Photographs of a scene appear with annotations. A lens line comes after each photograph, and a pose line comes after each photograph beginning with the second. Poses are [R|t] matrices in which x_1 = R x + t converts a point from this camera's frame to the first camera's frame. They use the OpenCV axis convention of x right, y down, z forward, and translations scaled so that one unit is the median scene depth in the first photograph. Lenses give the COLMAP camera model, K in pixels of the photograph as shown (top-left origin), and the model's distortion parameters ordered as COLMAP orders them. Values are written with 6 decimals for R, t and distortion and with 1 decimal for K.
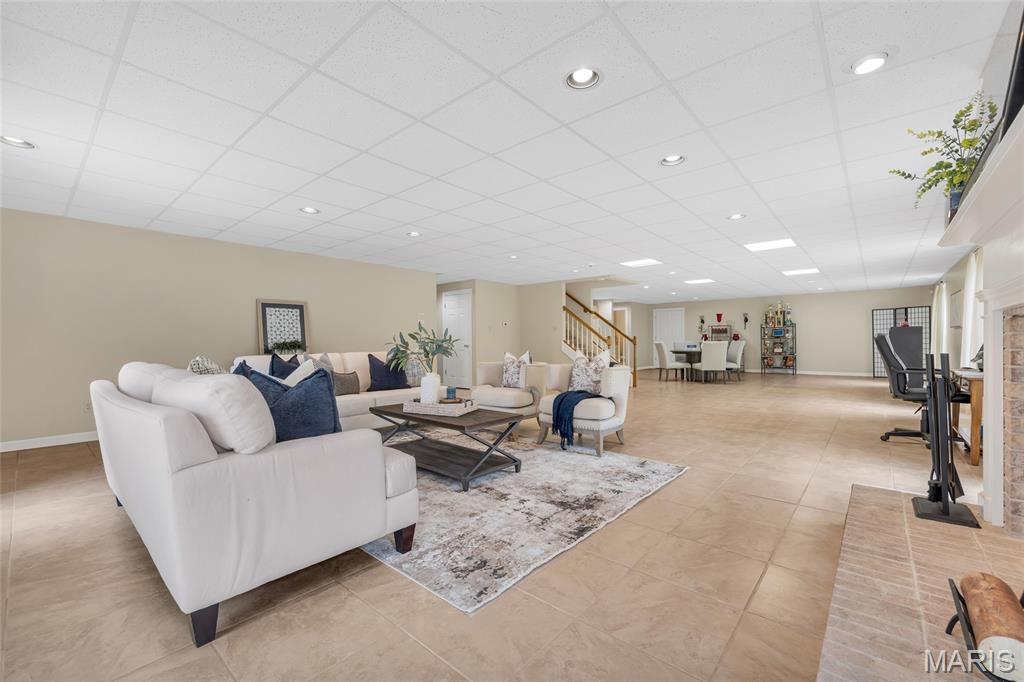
lens RADIAL K [[410.2, 0, 510.0], [0, 410.2, 338.5], [0, 0, 1]] dist [-0.000548, 0.000552]
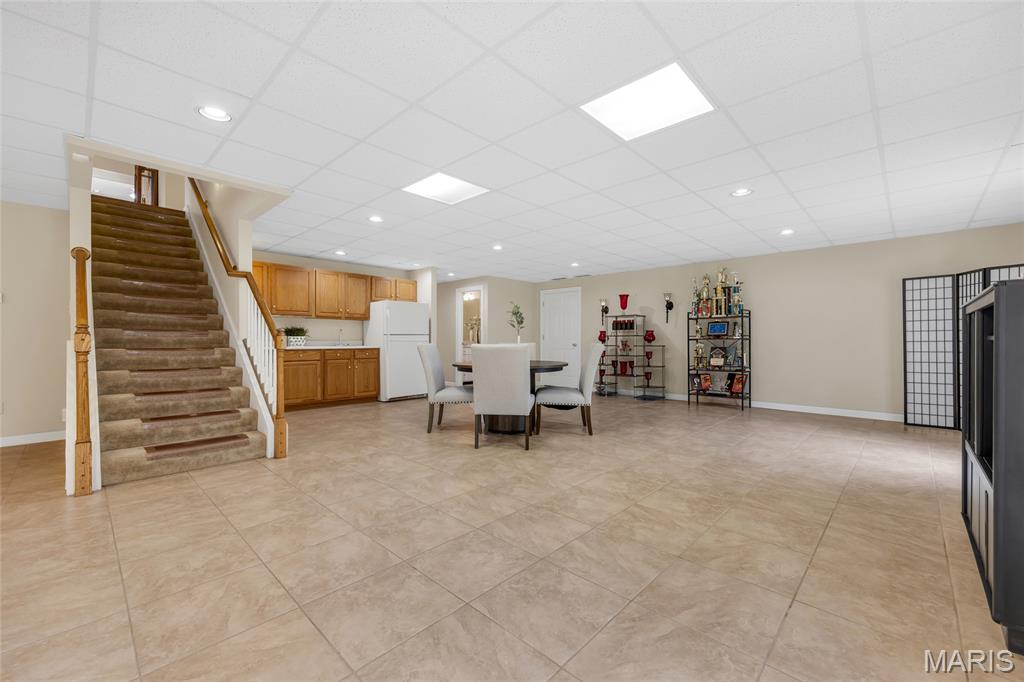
lens RADIAL K [[410.2, 0, 517.0], [0, 410.2, 340.5], [0, 0, 1]] dist [-0.000548, 0.000552]
pose [[0.999409, 0.009619, -0.033013, 0.407149], [-0.009313, 0.999912, 0.009411, -0.001217], [0.033100, -0.009098, 0.999411, 0.459108]]
